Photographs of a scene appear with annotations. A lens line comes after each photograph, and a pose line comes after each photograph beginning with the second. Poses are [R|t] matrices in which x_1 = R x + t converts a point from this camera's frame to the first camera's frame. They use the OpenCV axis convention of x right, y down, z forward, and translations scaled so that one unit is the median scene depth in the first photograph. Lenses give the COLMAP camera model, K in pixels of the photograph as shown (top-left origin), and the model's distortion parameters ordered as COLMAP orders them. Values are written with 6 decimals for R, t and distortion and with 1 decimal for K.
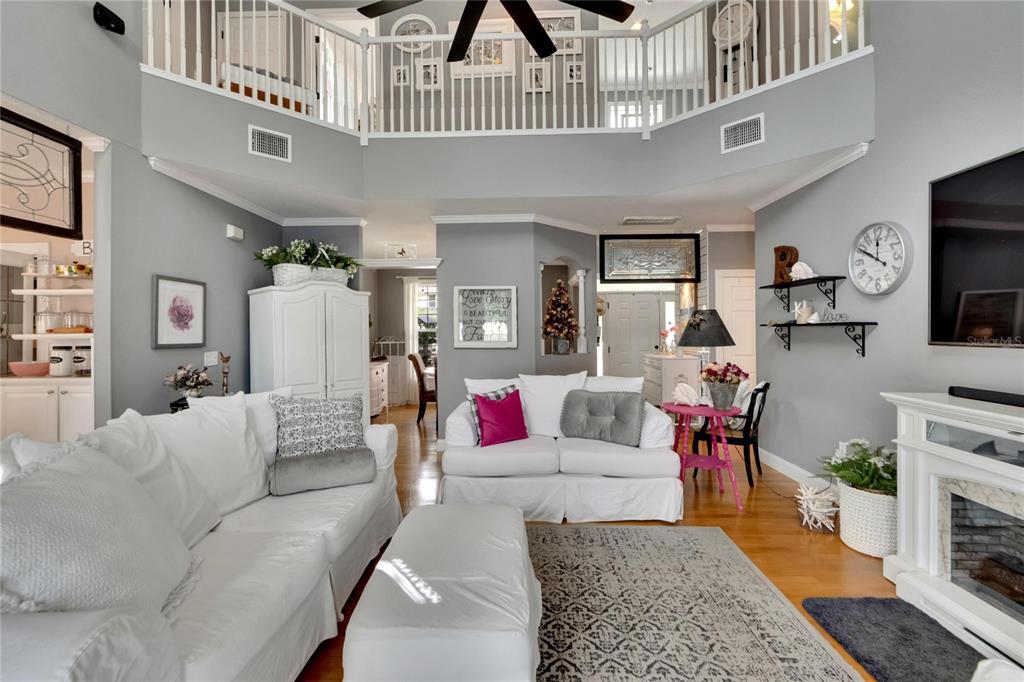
lens RADIAL K [[457.6, 0, 511.0], [0, 457.6, 334.2], [0, 0, 1]] dist [-0.003179, -0.000009]
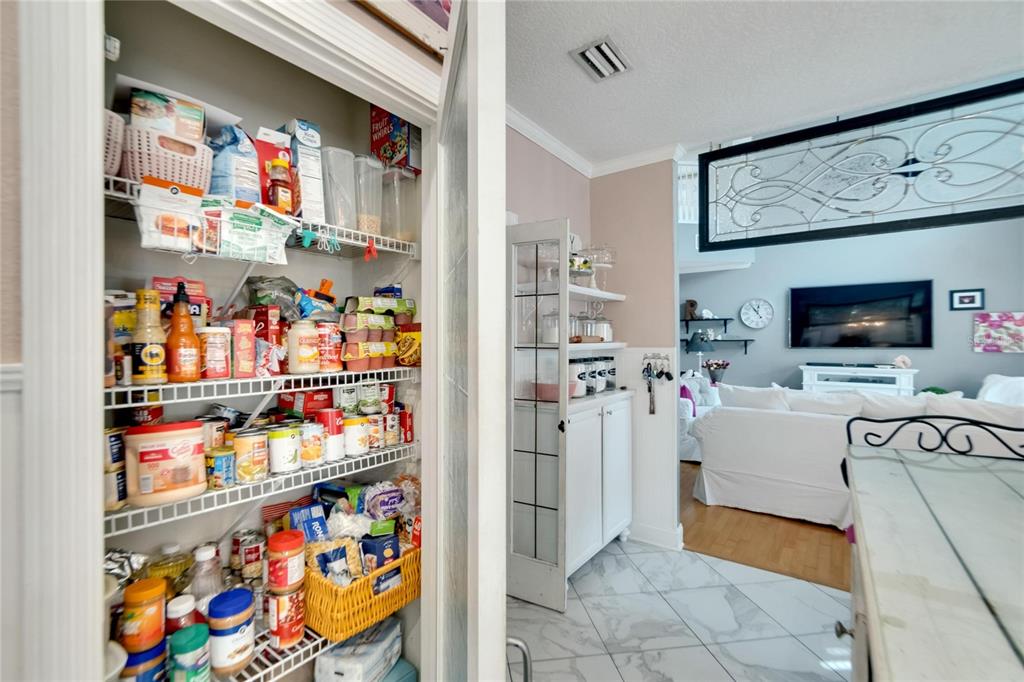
lens RADIAL K [[457.6, 0, 512.3], [0, 457.6, 342.8], [0, 0, 1]] dist [-0.003179, -0.000009]
pose [[0.557025, 0.004630, 0.830483, -1.875204], [0.003456, 0.999963, -0.007892, 0.004919], [-0.830488, 0.007266, 0.556988, 0.720774]]
